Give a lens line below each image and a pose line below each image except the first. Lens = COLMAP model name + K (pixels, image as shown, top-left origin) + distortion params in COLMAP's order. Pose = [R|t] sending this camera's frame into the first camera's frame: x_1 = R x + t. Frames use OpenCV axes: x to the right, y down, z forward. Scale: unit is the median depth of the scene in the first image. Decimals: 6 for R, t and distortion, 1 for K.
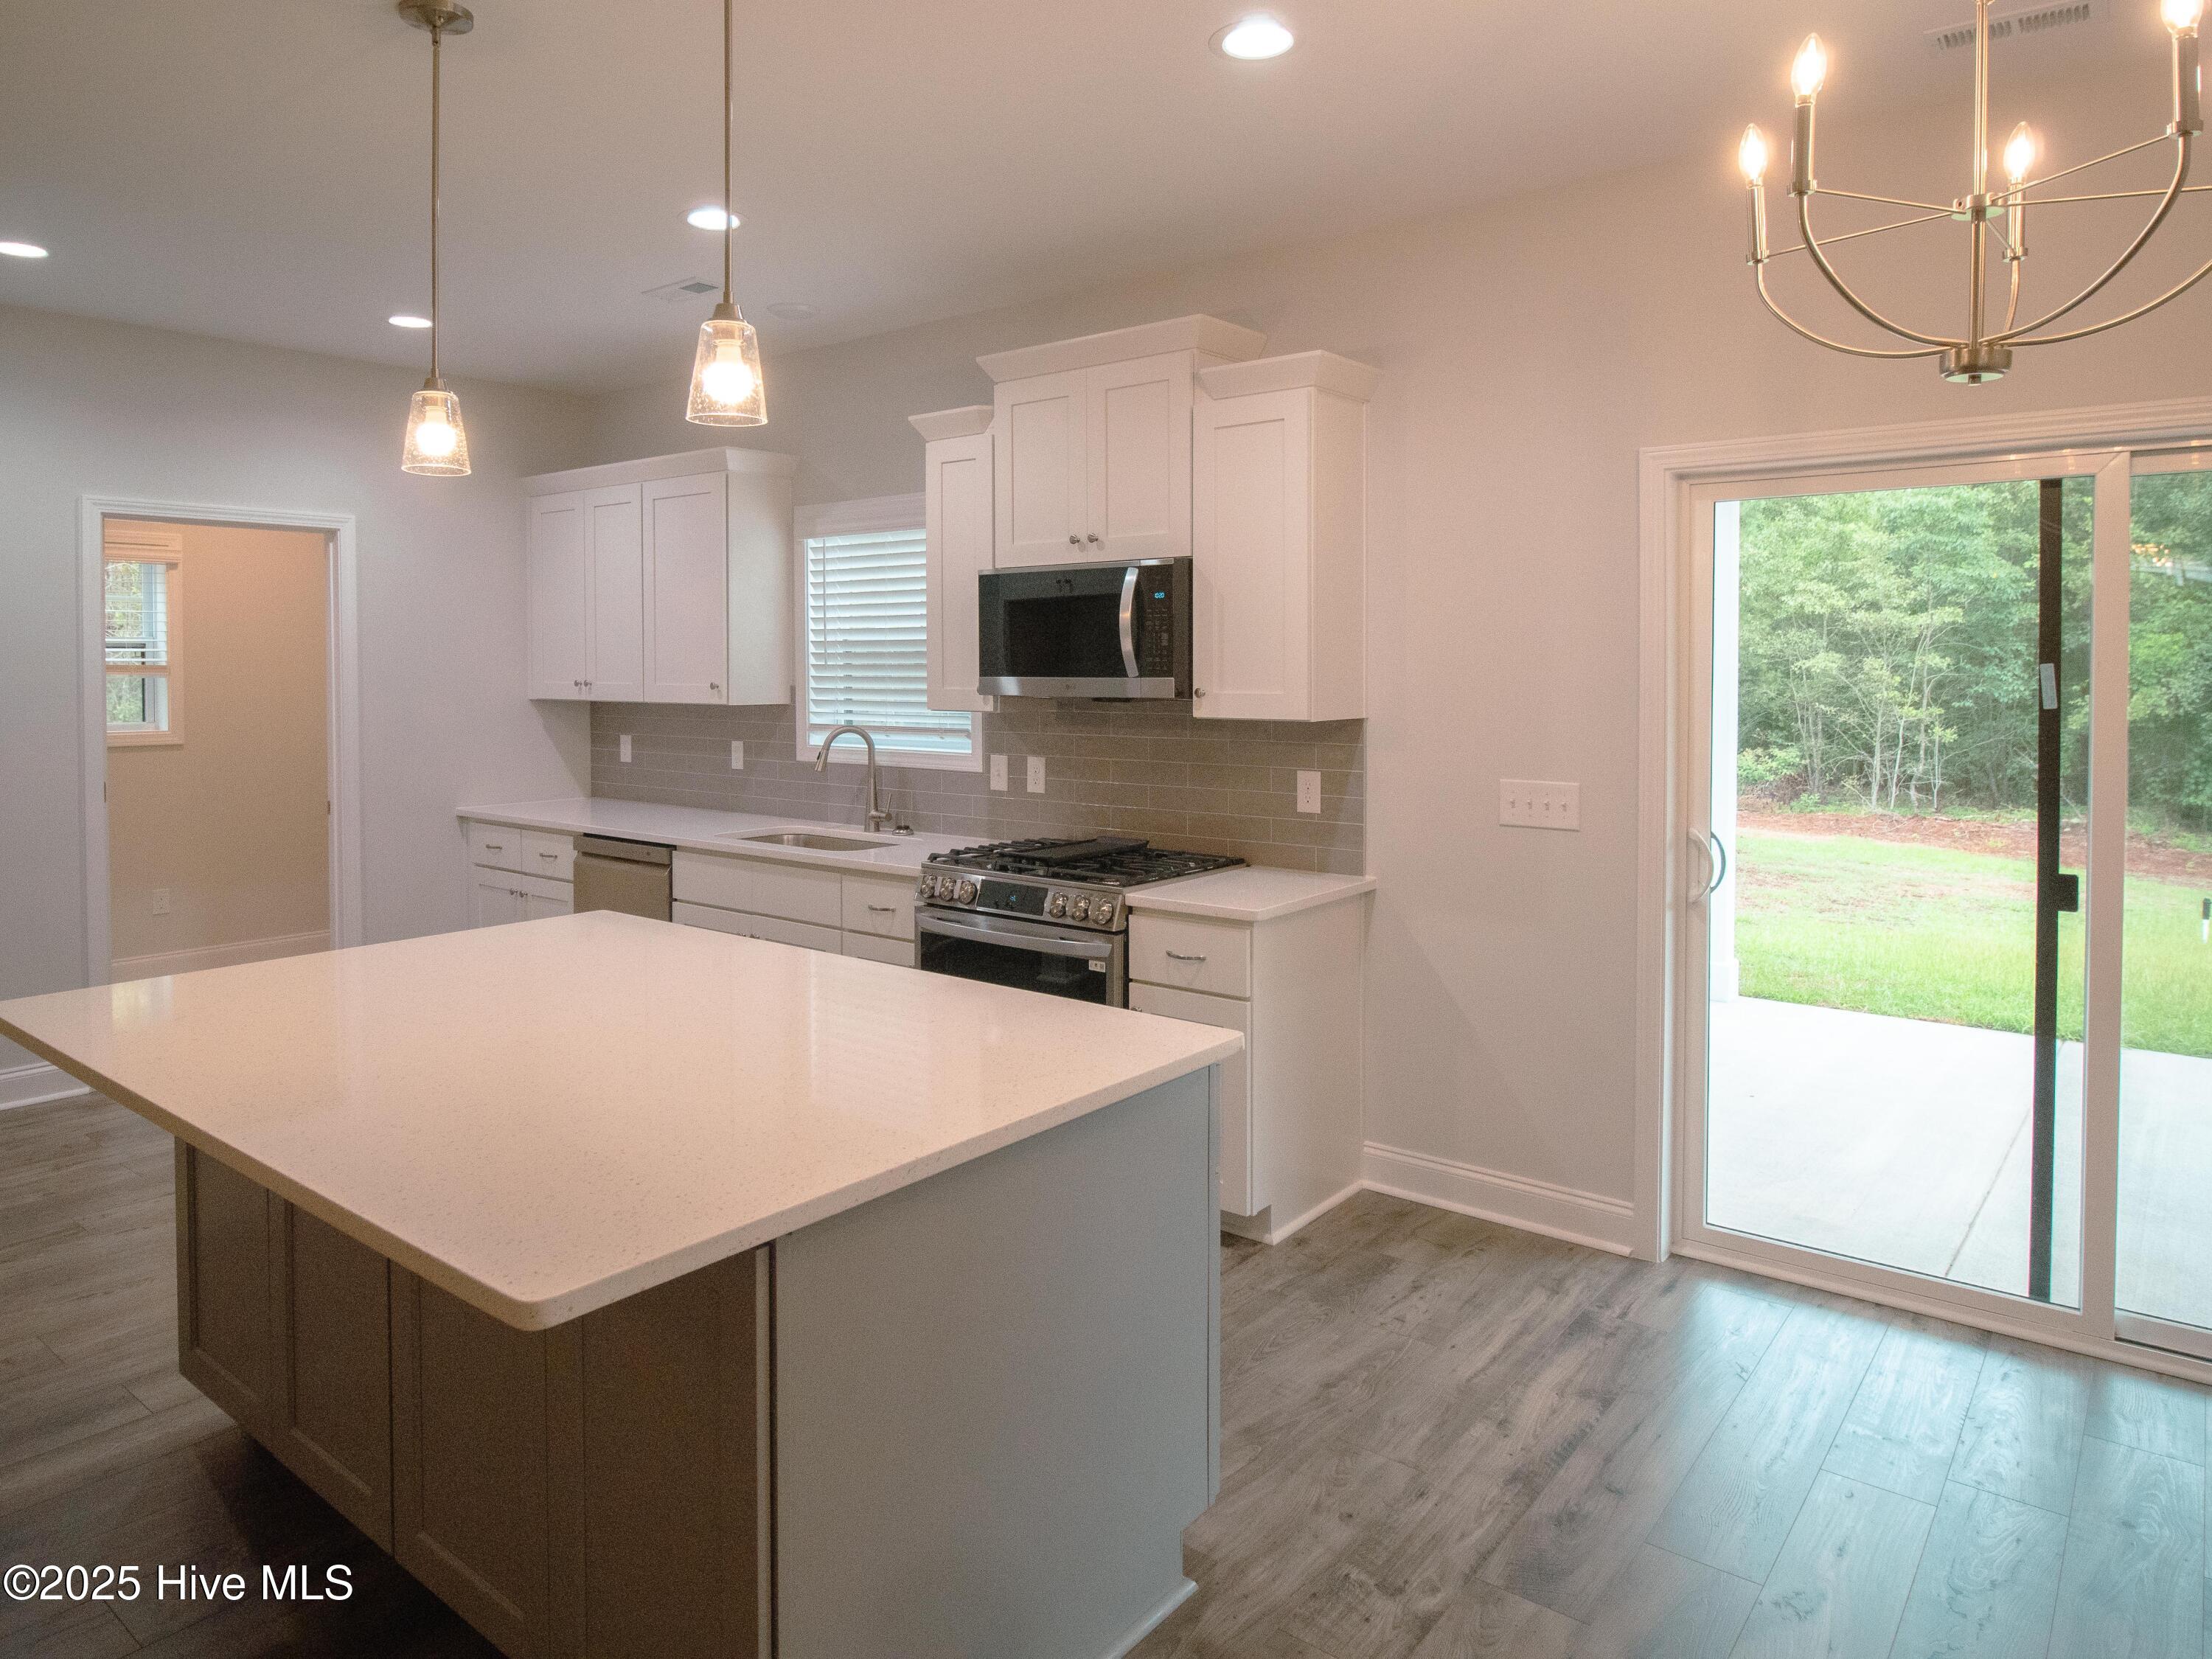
lens RADIAL K [[1397.2, 0, 1101.3], [0, 1397.2, 693.7], [0, 0, 1]] dist [-0.002496, -0.003296]
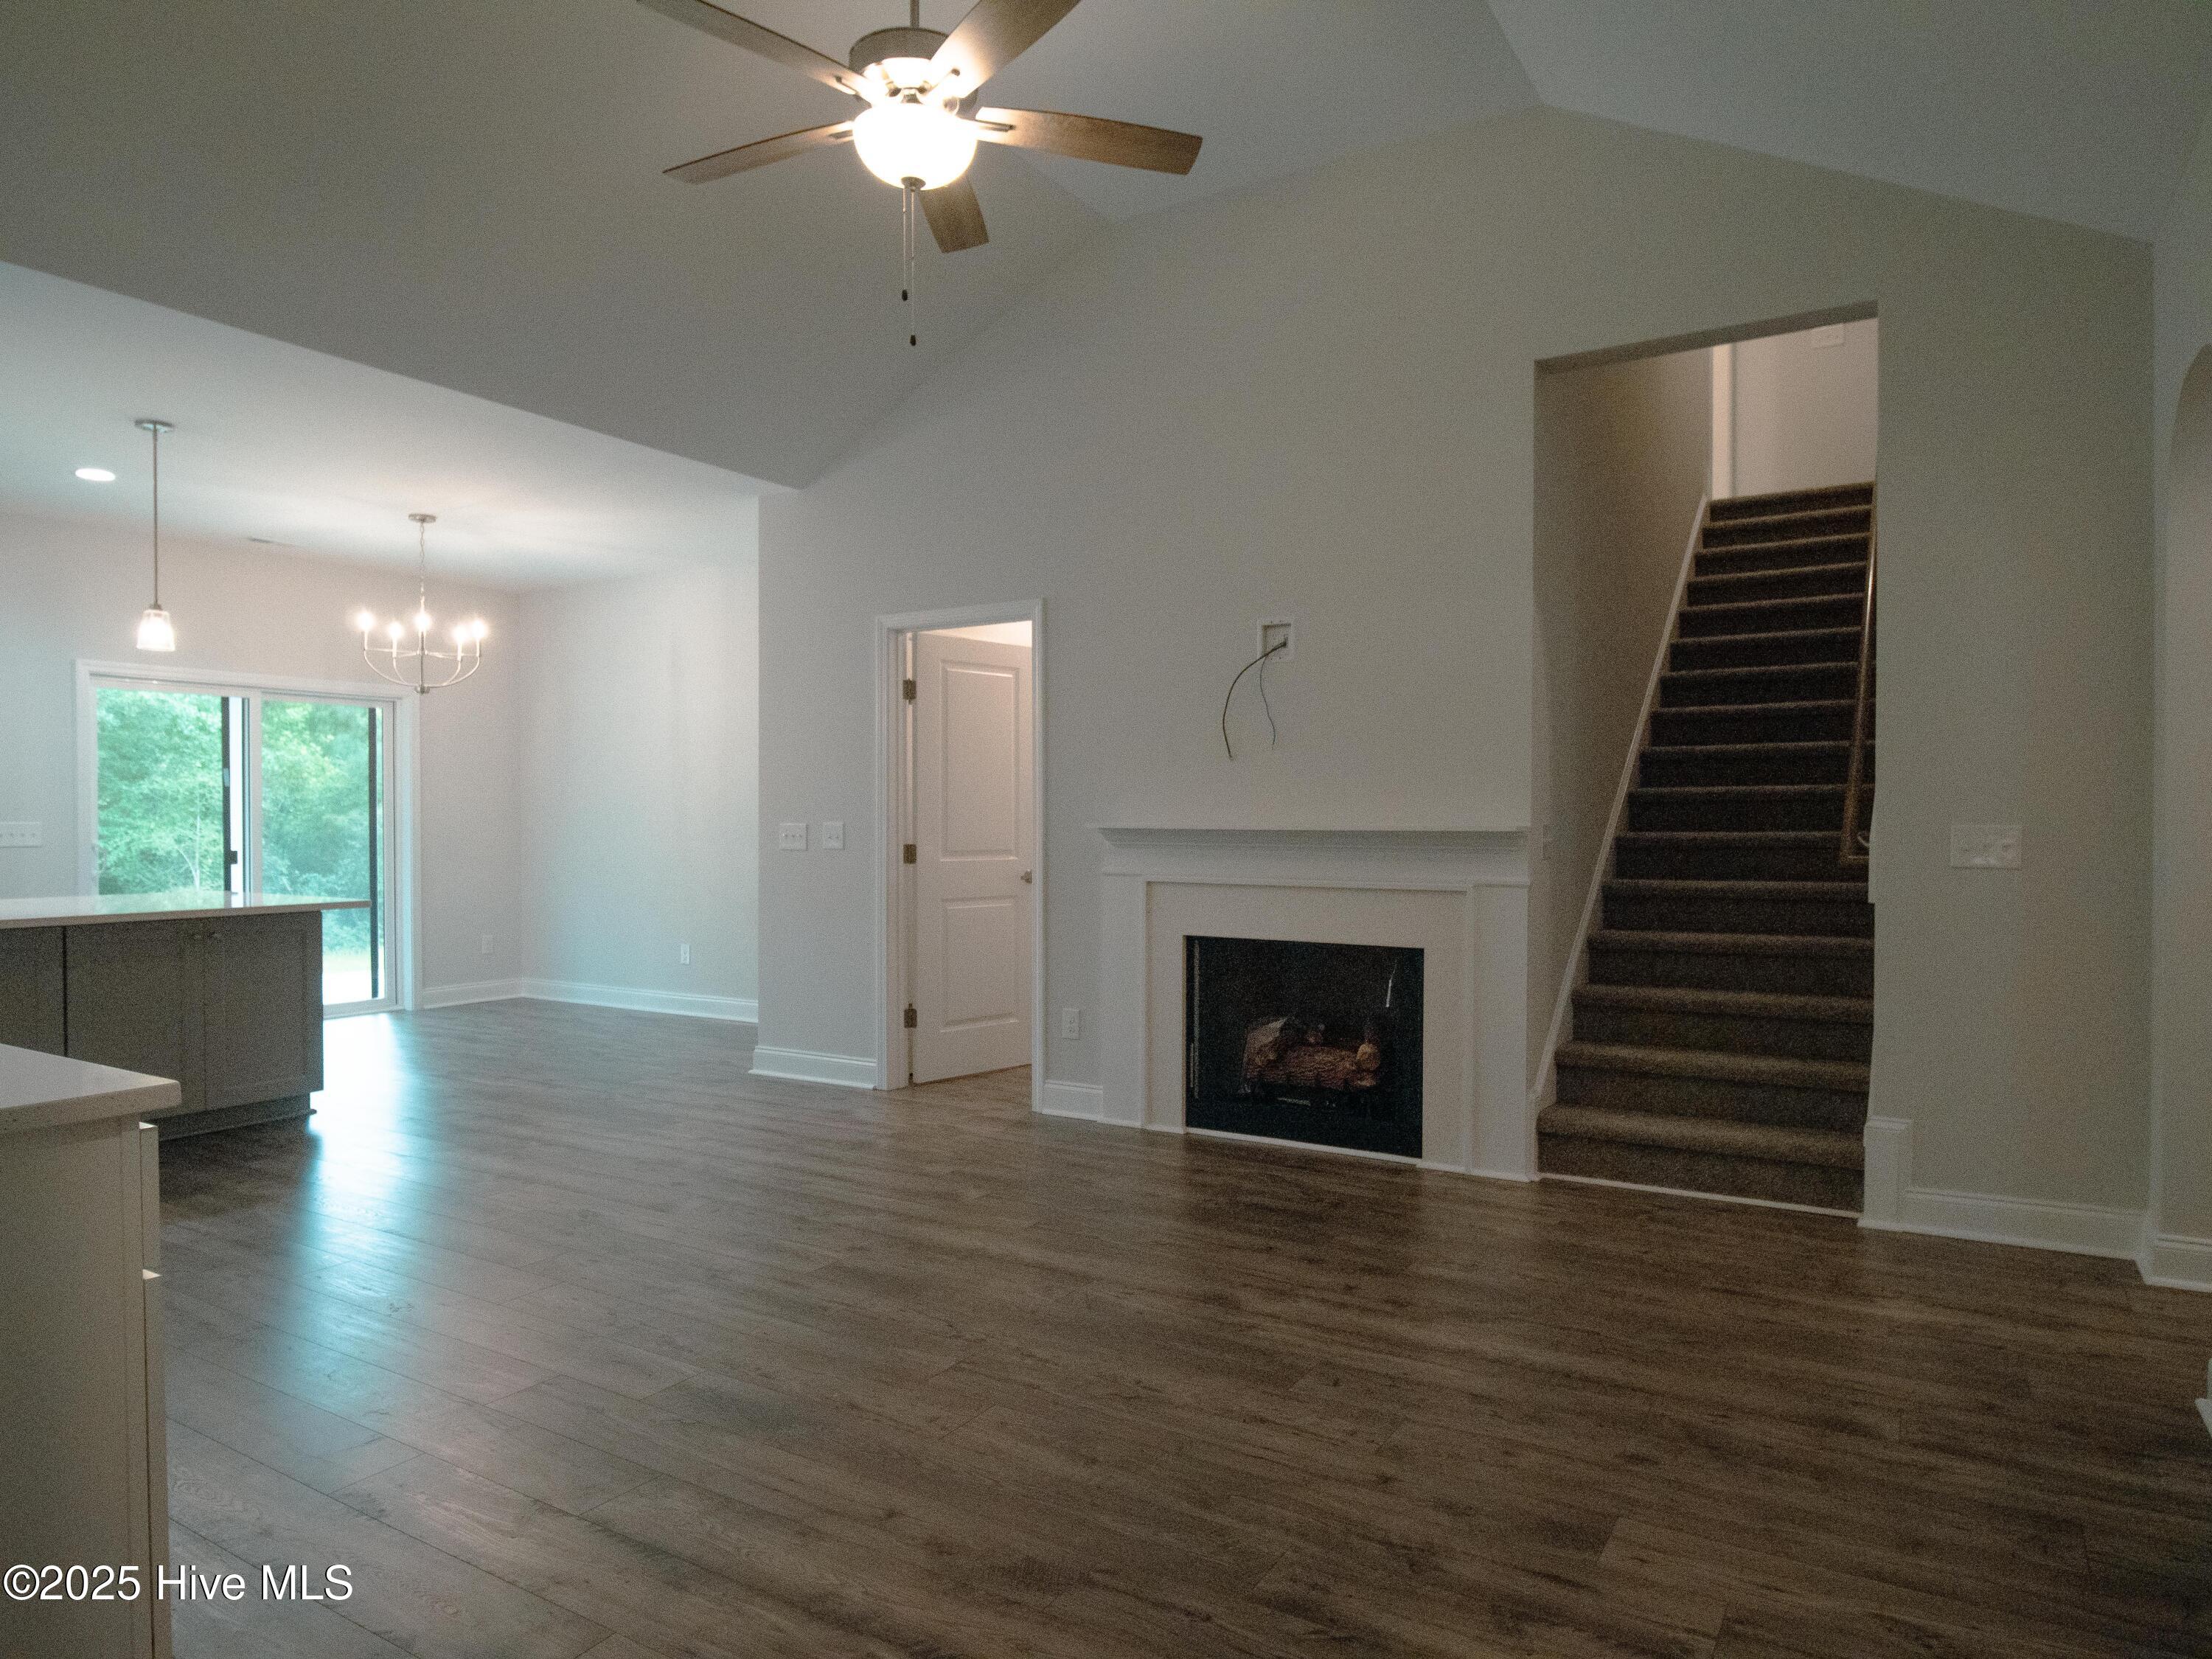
lens RADIAL K [[1346.6, 0, 1106.0], [0, 1346.6, 829.5], [0, 0, 1]] dist [-0.003151, -0.002468]
pose [[-0.132922, -0.004464, 0.991116, -1.581017], [0.023408, 0.999697, 0.007642, 0.086878], [-0.990850, 0.024216, -0.132777, -0.219947]]
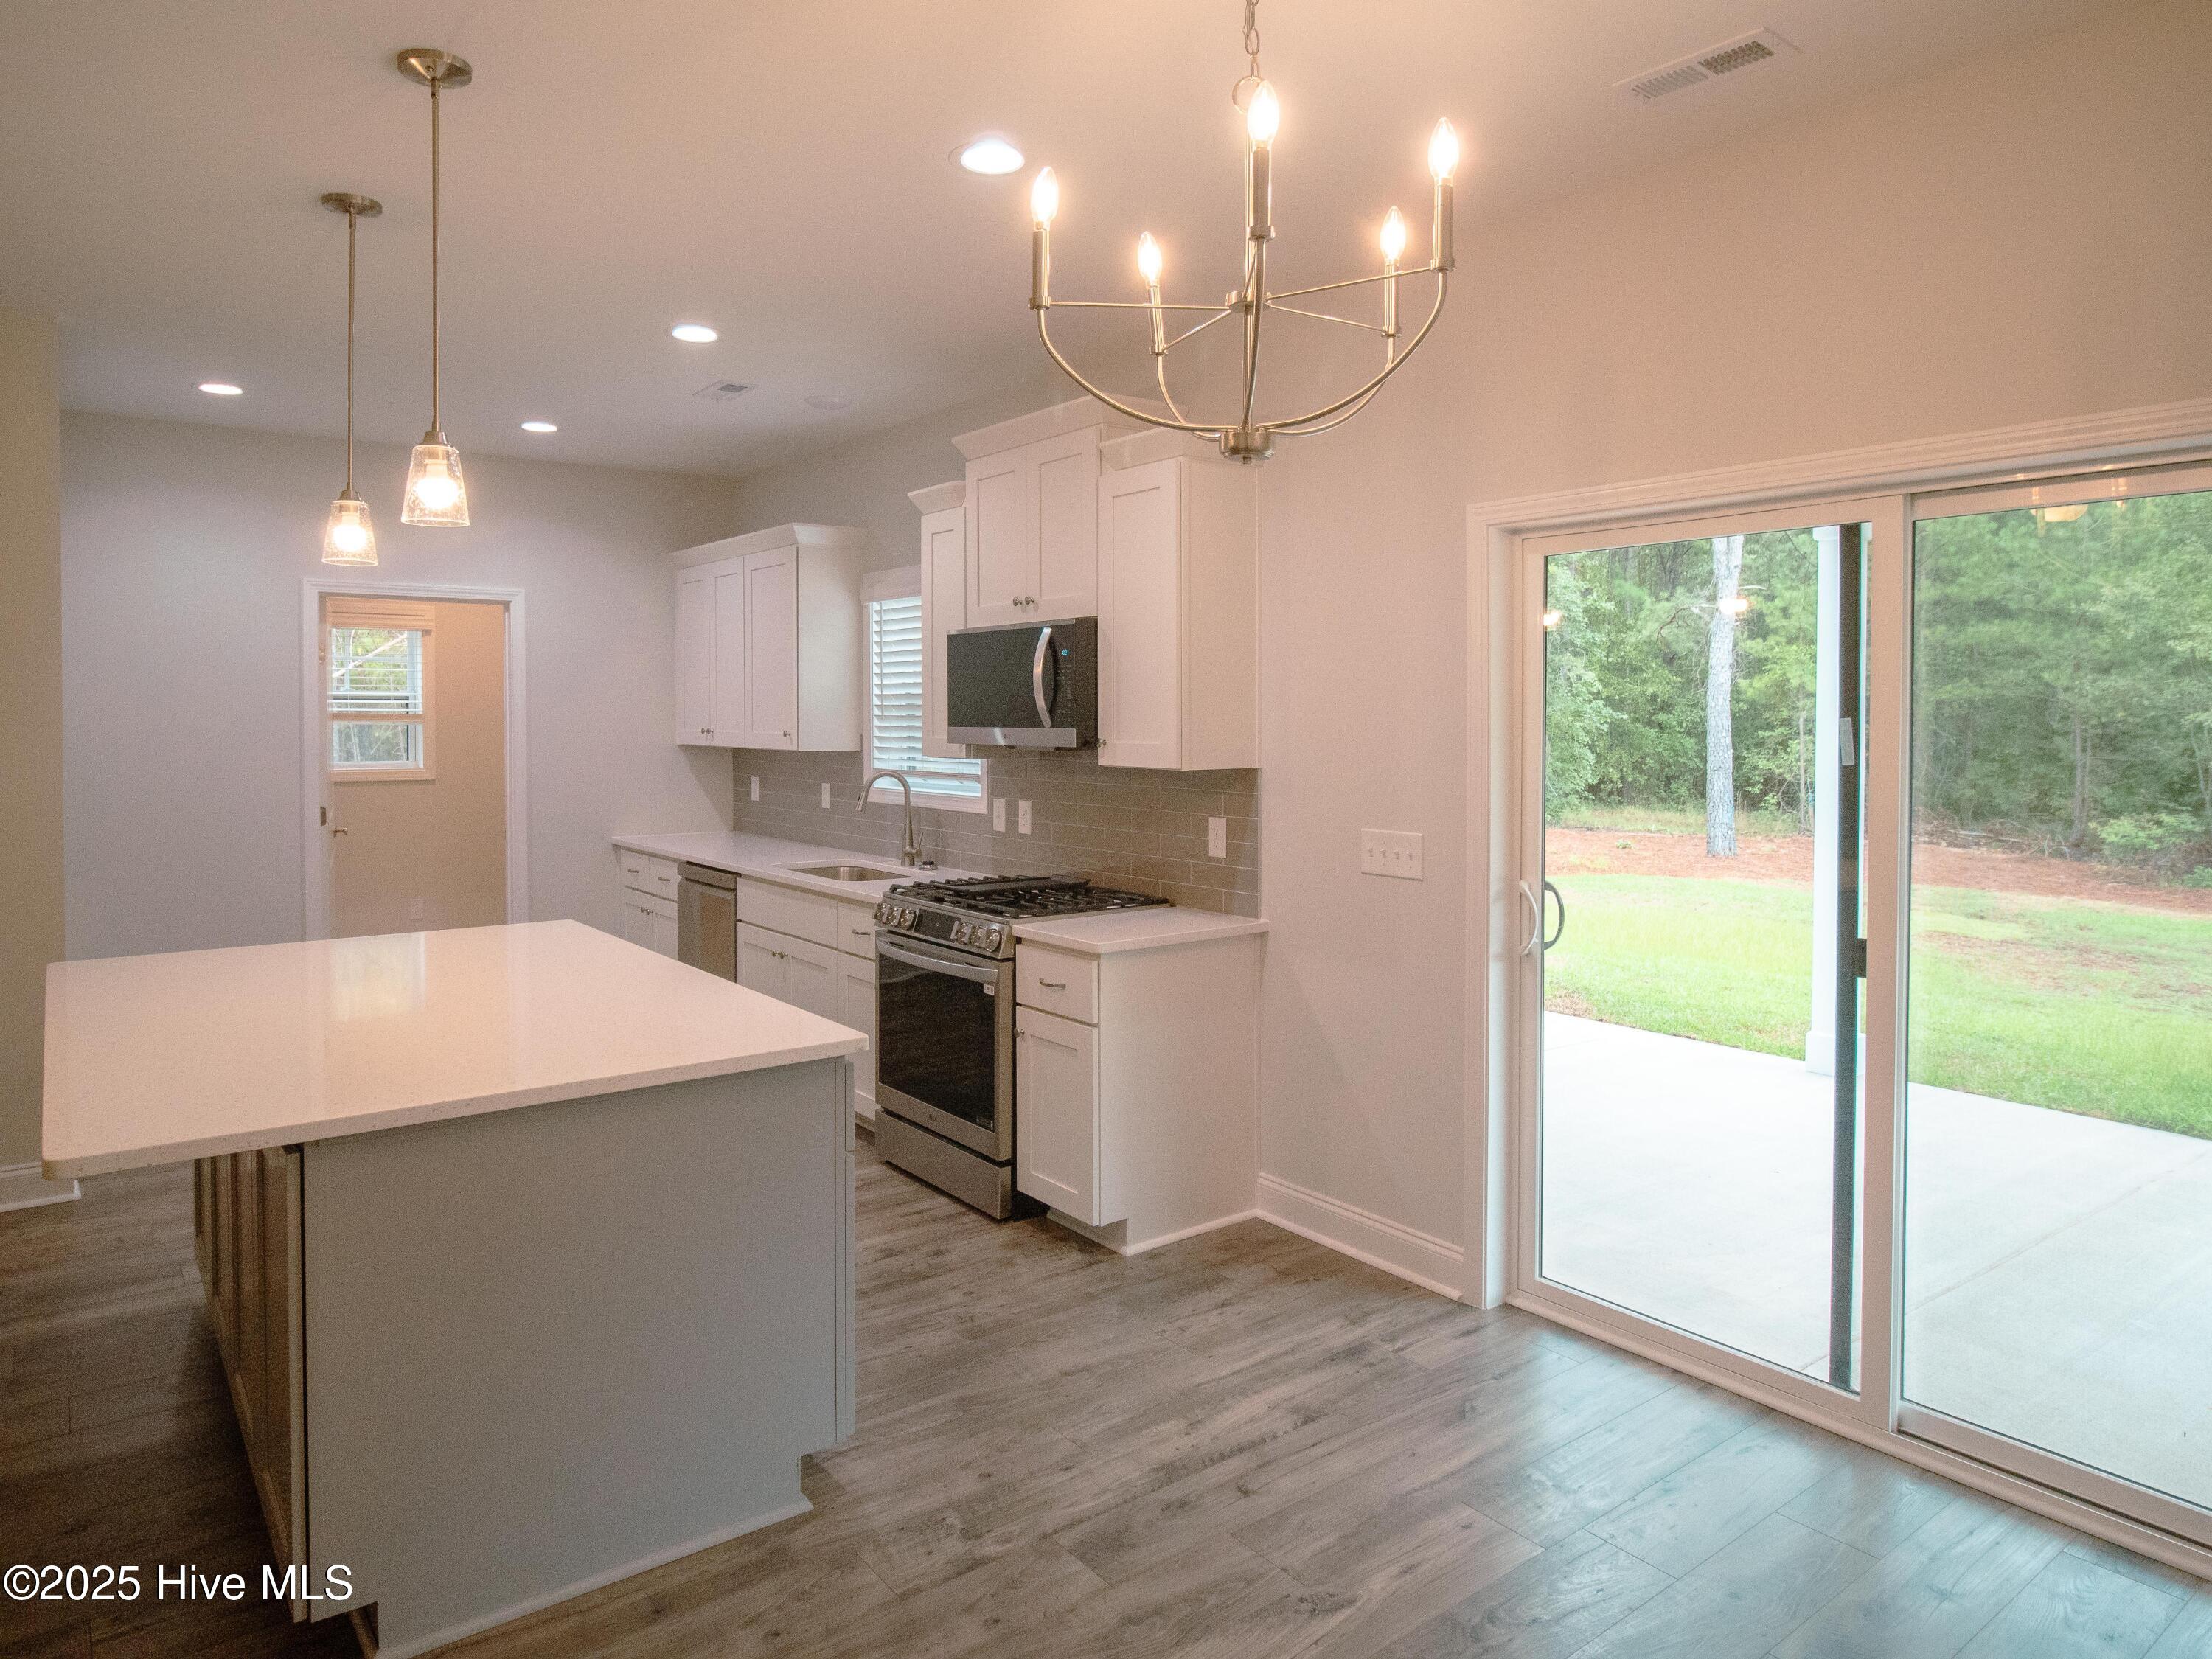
lens RADIAL K [[1387.1, 0, 1106.1], [0, 1387.1, 741.6], [0, 0, 1]] dist [-0.002151, -0.000303]
pose [[0.969219, 0.007339, -0.246093, 0.335351], [-0.007734, 0.999970, -0.000637, -0.000752], [0.246081, 0.002521, 0.969246, -0.037024]]
